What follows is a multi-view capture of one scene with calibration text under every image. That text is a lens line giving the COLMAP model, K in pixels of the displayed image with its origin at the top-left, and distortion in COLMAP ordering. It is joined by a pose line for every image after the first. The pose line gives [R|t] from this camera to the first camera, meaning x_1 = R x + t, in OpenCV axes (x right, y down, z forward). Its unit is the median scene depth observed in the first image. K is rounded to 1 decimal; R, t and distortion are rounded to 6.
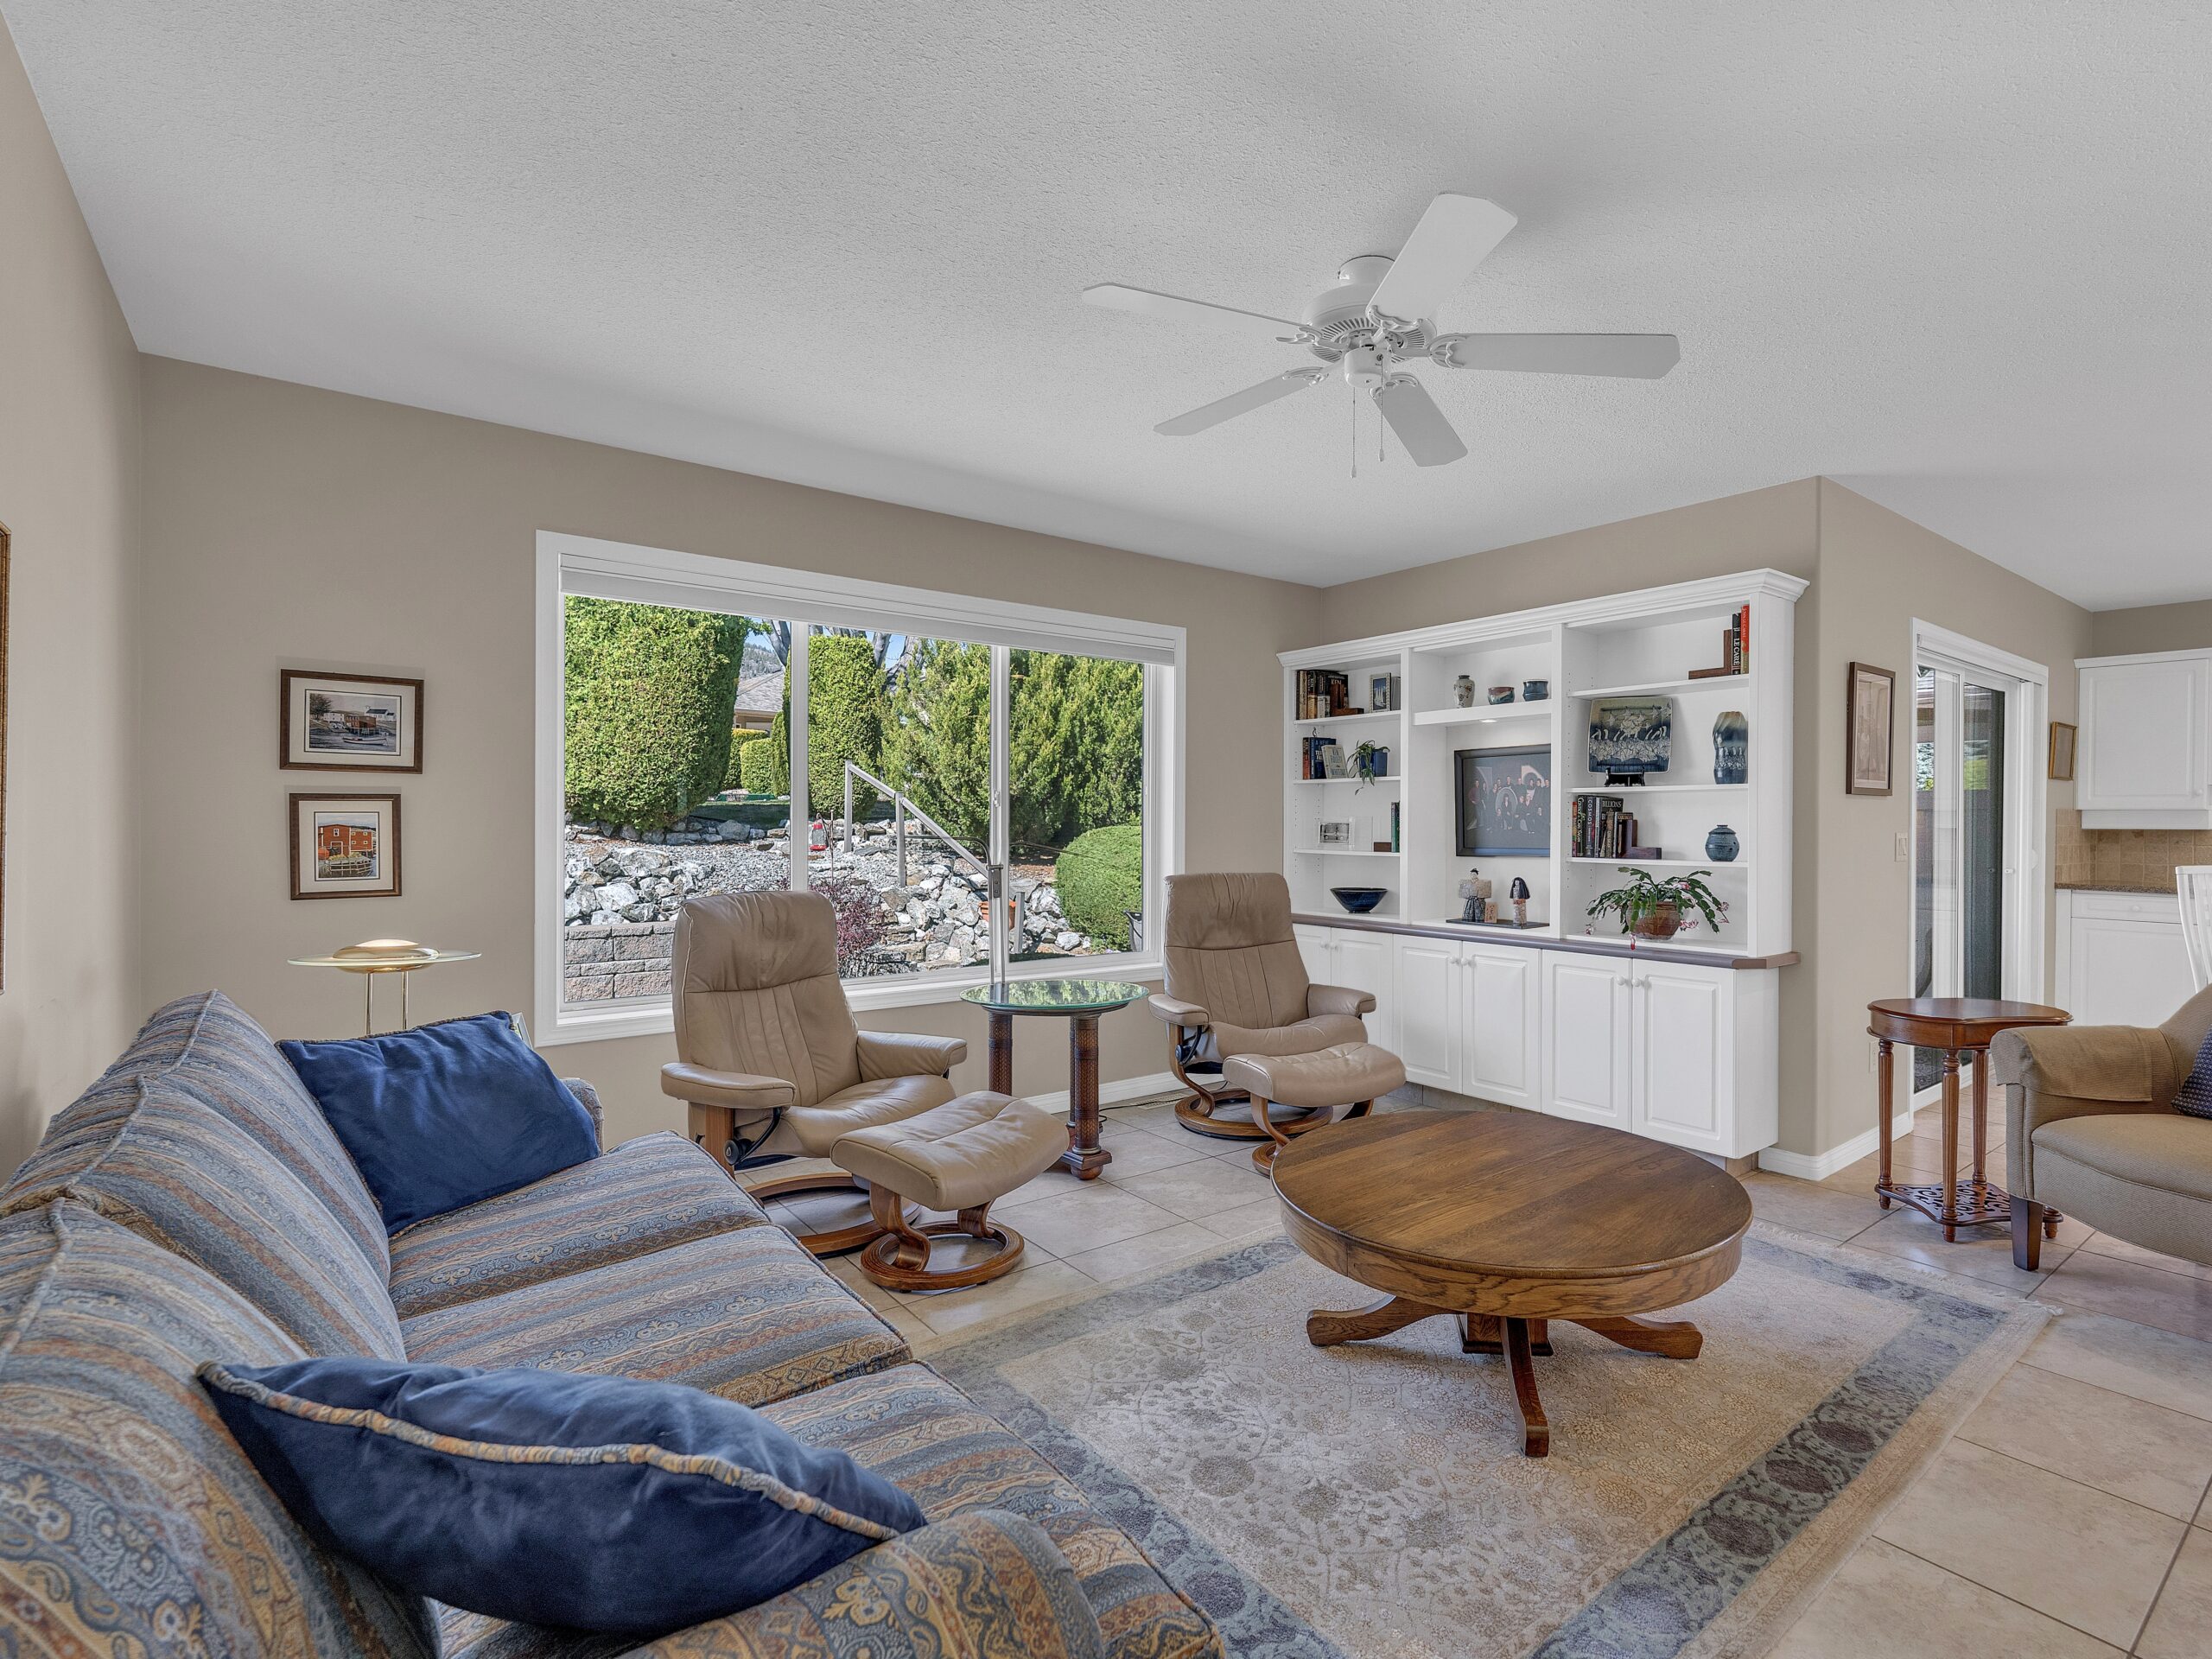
lens RADIAL K [[1099.4, 0, 1108.2], [0, 1099.4, 821.9], [0, 0, 1]] dist [-0.000991, 0.000311]
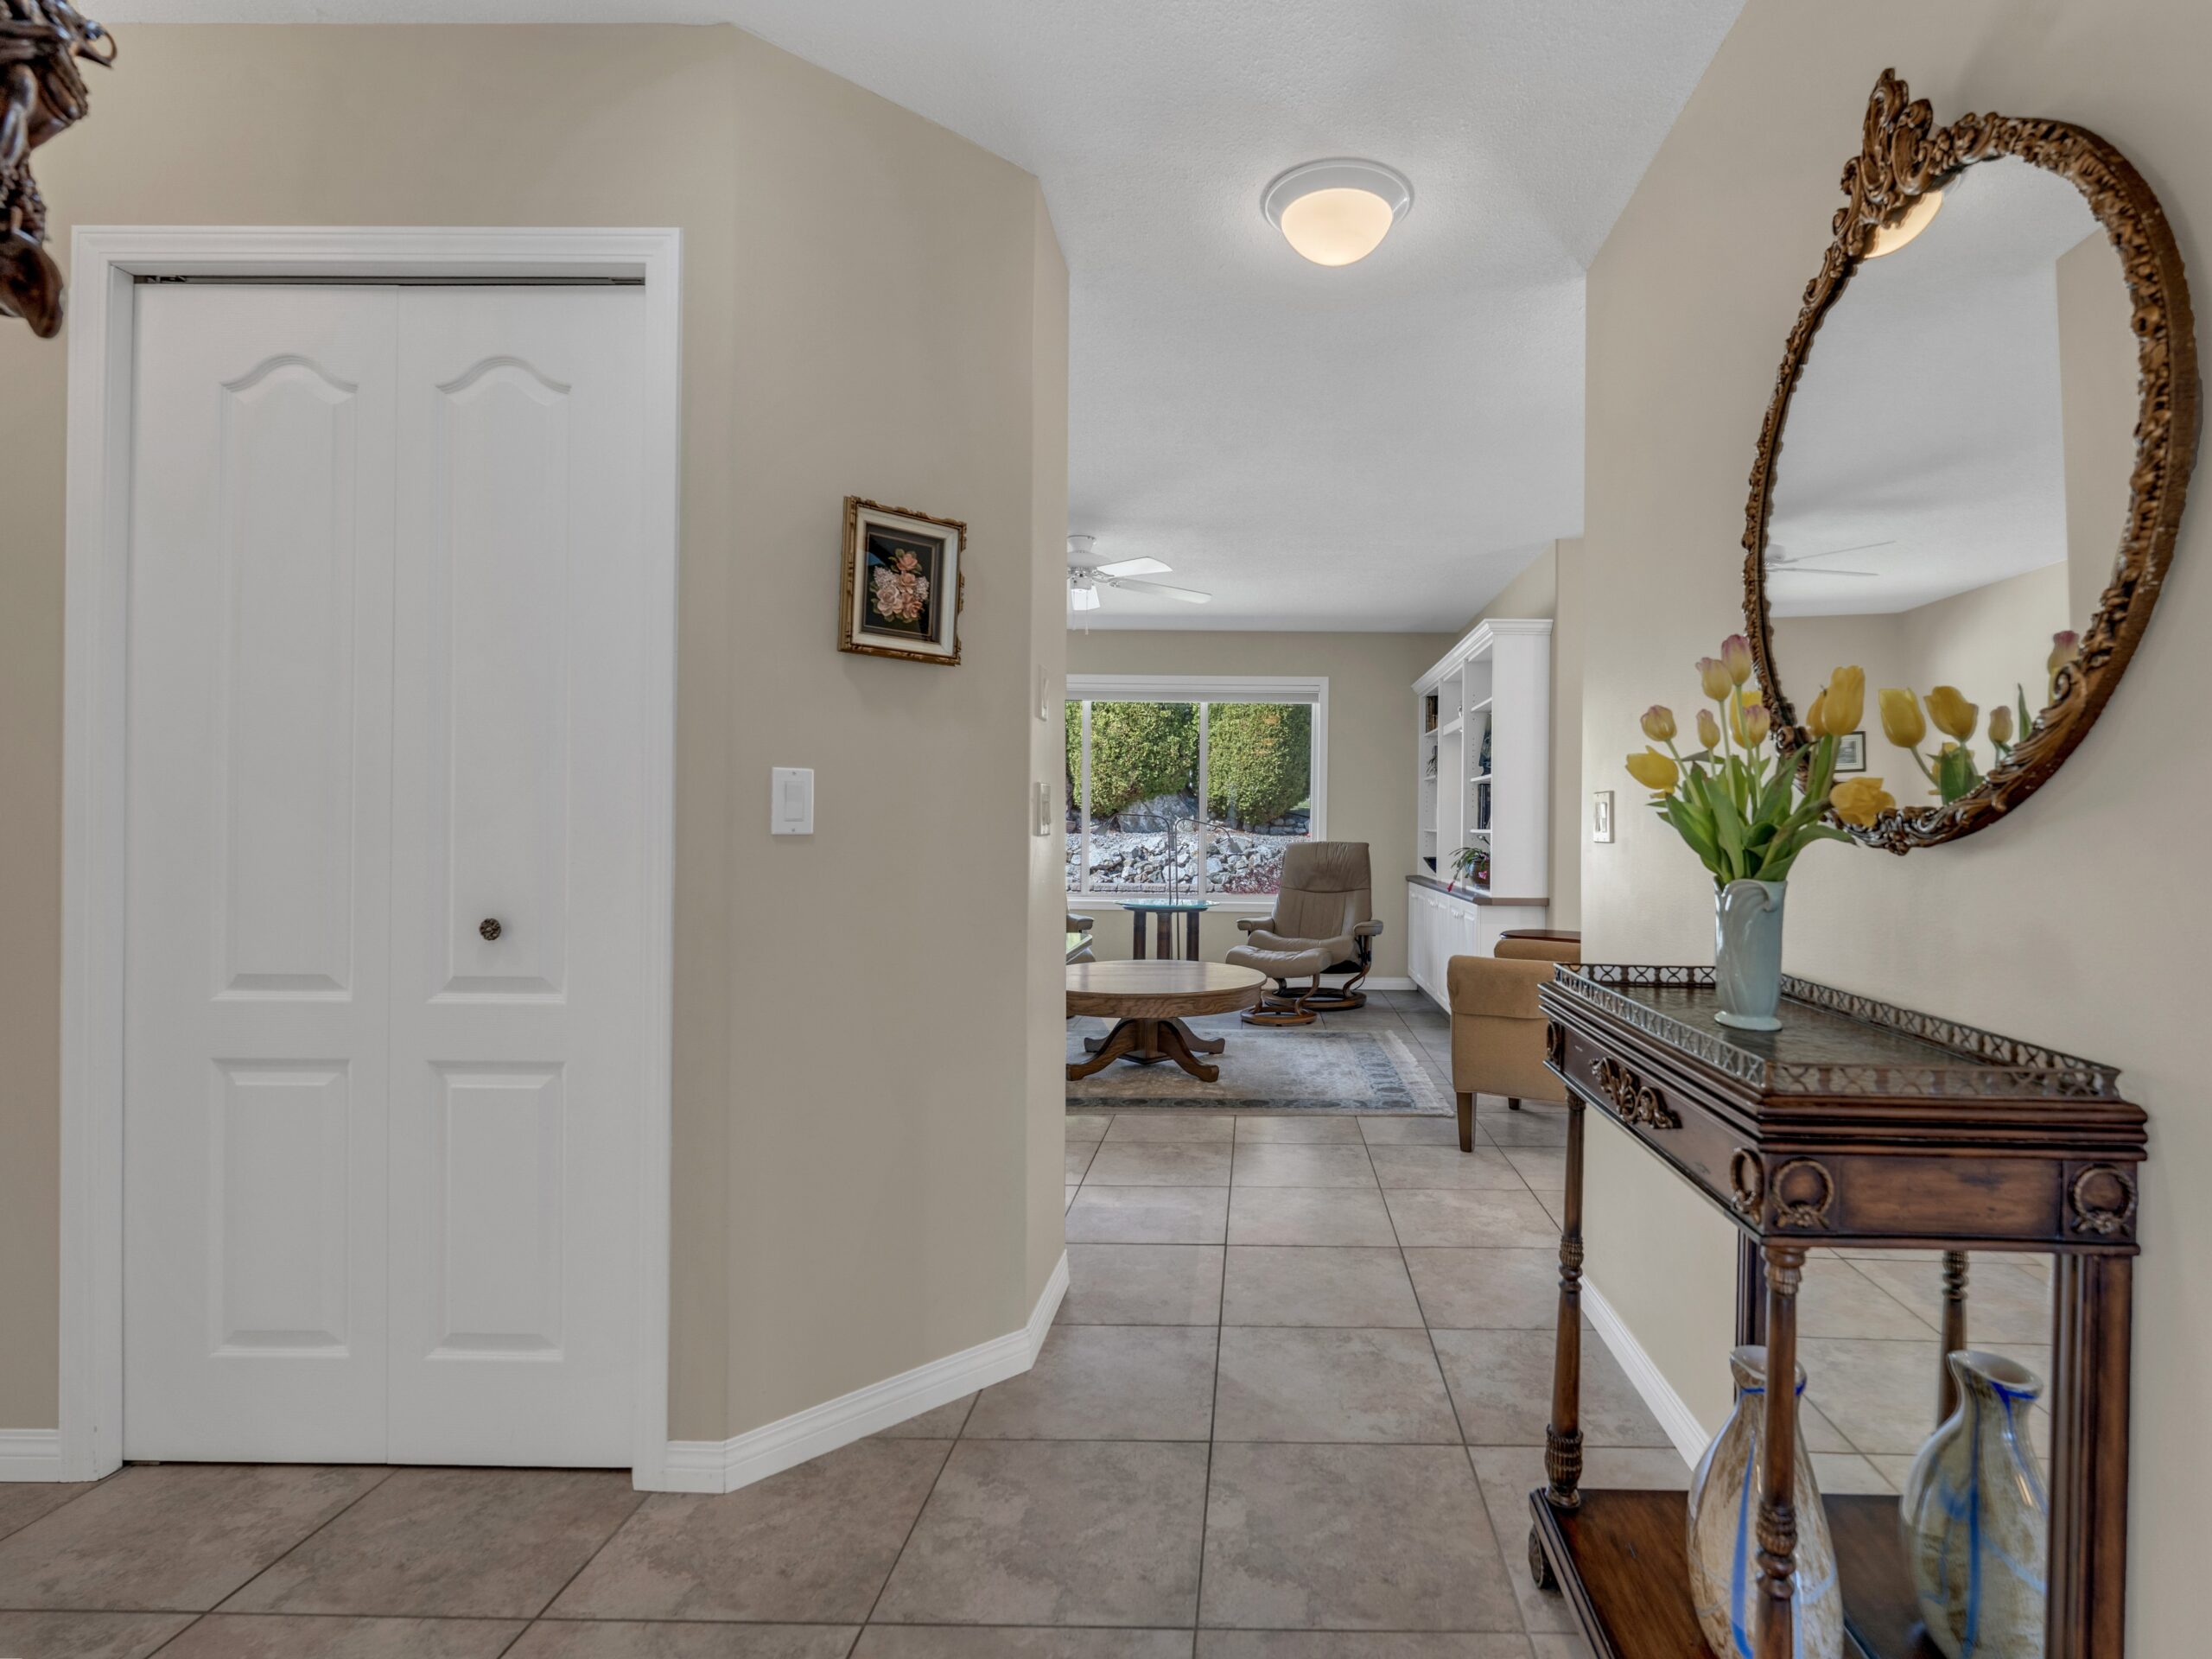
lens RADIAL K [[1099.4, 0, 1104.4], [0, 1099.4, 828.0], [0, 0, 1]] dist [-0.000991, 0.000311]
pose [[0.694591, 0.005812, -0.719381, 0.514054], [-0.009358, 0.999956, -0.000957, 0.017426], [0.719344, 0.007396, 0.694615, -0.134791]]
